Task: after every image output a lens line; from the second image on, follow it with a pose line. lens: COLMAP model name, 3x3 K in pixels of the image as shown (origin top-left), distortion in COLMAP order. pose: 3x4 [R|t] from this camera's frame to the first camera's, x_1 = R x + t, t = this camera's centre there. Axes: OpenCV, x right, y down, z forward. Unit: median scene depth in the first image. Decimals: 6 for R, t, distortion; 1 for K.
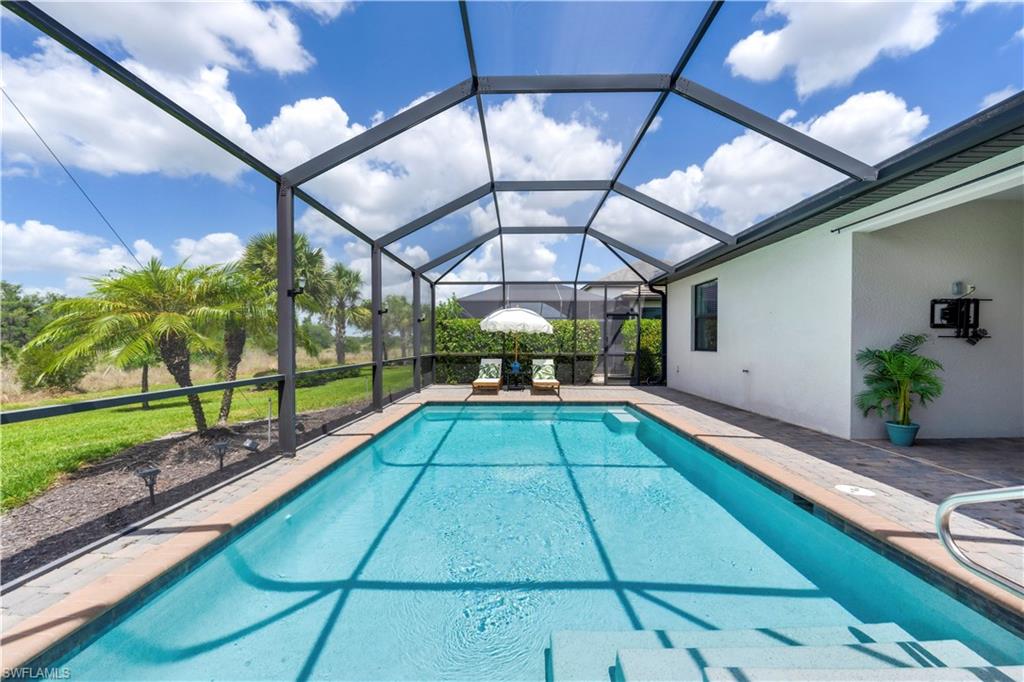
lens RADIAL K [[415.9, 0, 512.0], [0, 415.9, 341.0], [0, 0, 1]] dist [-0.000263, -0.000051]
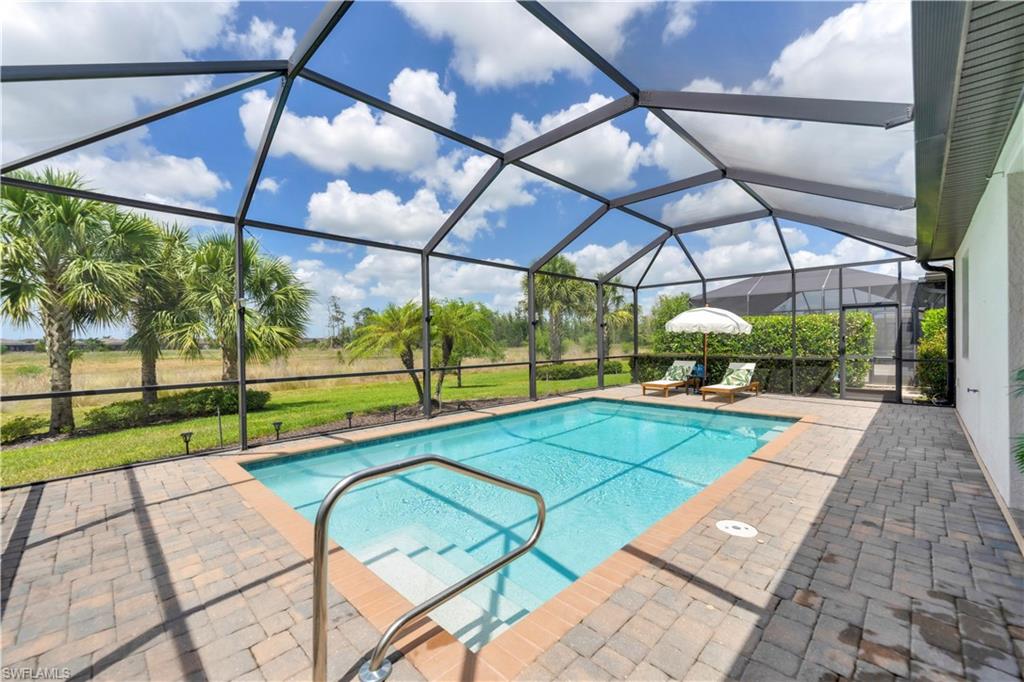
lens RADIAL K [[415.9, 0, 512.0], [0, 415.9, 341.0], [0, 0, 1]] dist [-0.000263, -0.000051]
pose [[0.723314, -0.005945, -0.690493, 0.340044], [0.009977, 0.999949, 0.001842, -0.009040], [0.690447, -0.008222, 0.723336, 0.022789]]
